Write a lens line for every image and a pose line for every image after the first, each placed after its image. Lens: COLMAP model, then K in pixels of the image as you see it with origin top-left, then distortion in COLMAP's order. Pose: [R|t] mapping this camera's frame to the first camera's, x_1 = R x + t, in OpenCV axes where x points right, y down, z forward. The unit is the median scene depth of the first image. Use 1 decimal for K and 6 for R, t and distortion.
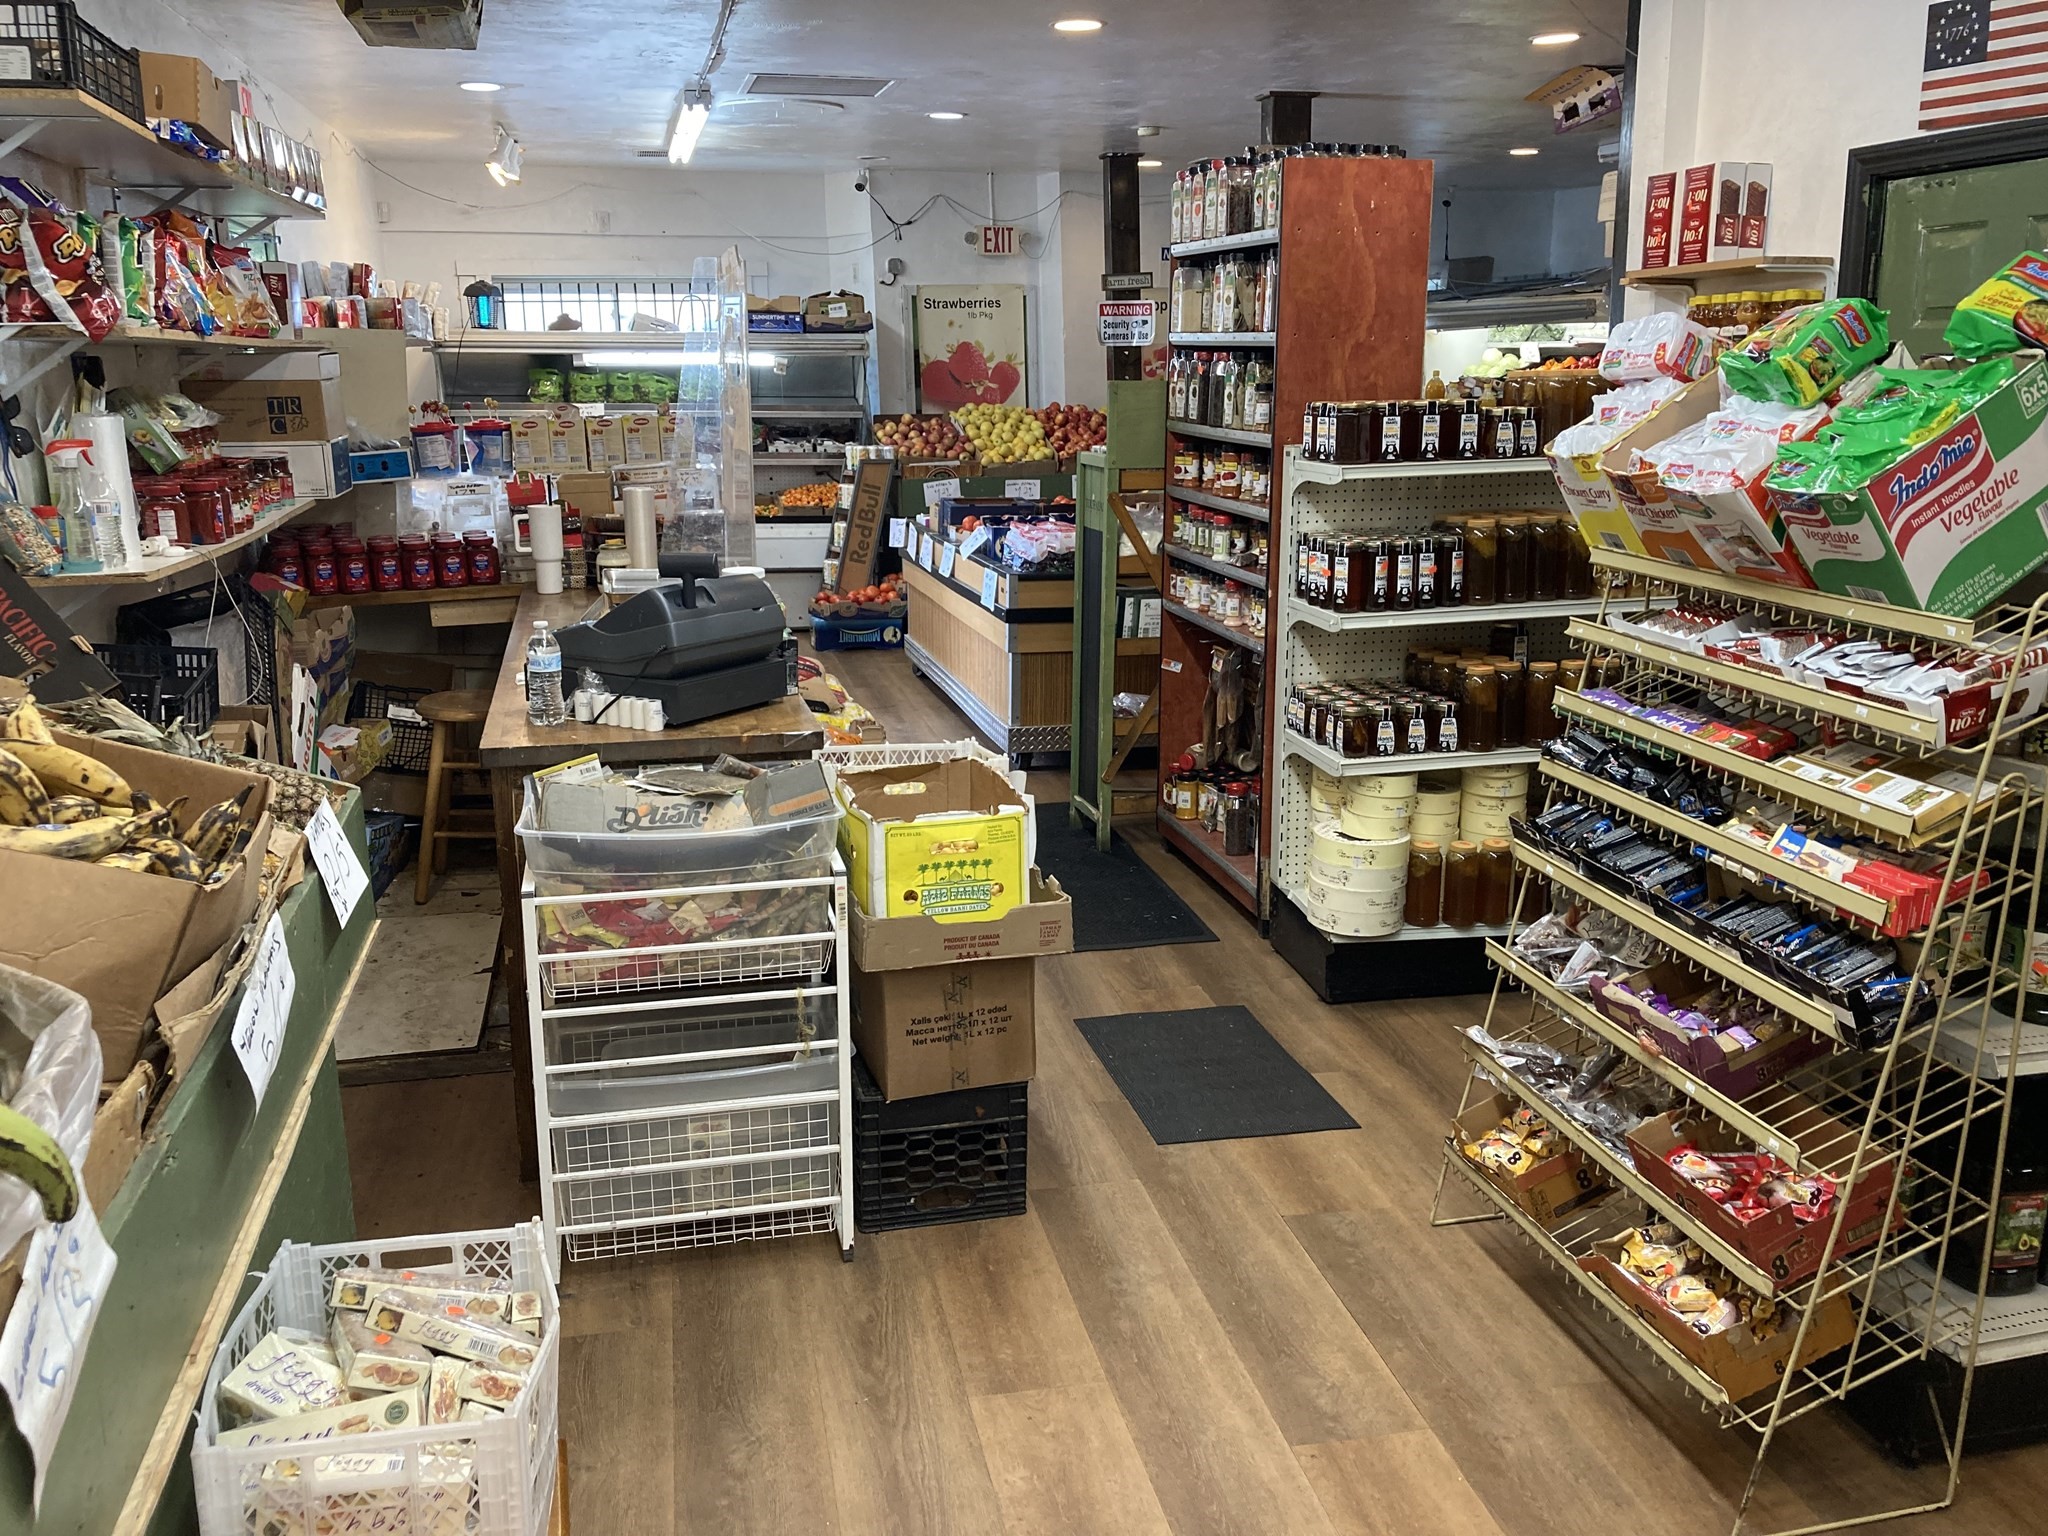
lens RADIAL K [[1662.9, 0, 1030.0], [0, 1662.9, 739.2], [0, 0, 1]] dist [0.045593, -0.035056]
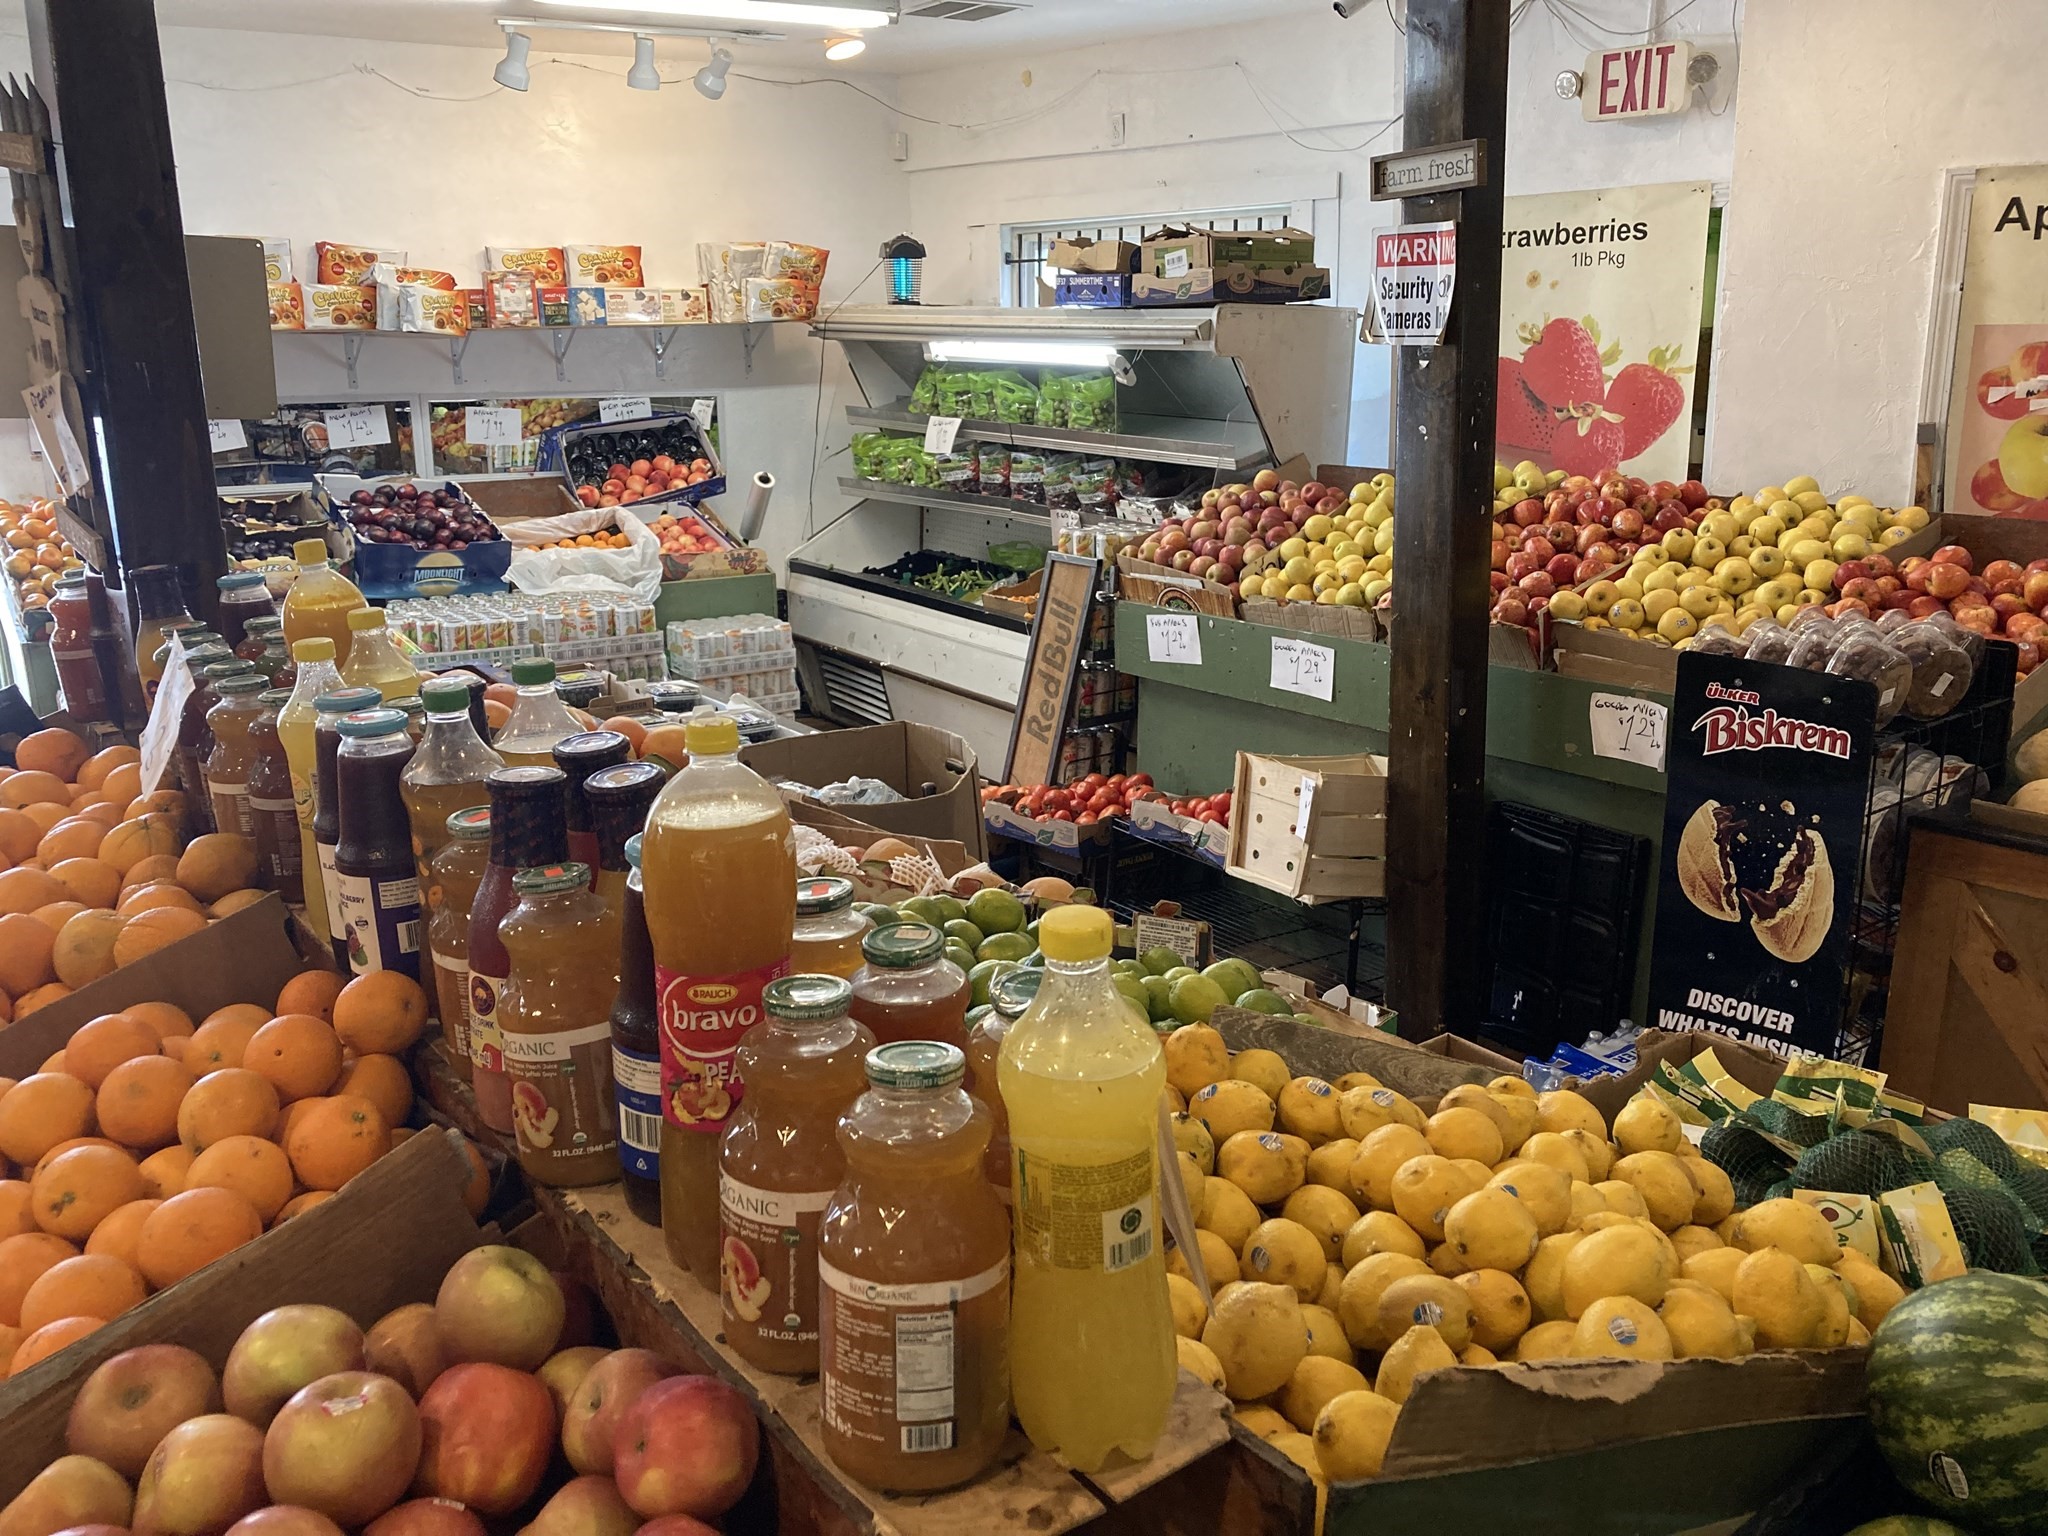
lens RADIAL K [[1670.7, 0, 1009.9], [0, 1670.7, 765.9], [0, 0, 1]] dist [0.034627, -0.007319]
pose [[0.424822, 0.238725, -0.873234, 0.355729], [-0.195778, 0.966004, 0.168841, -0.181436], [0.883854, 0.099233, 0.457117, 0.720204]]
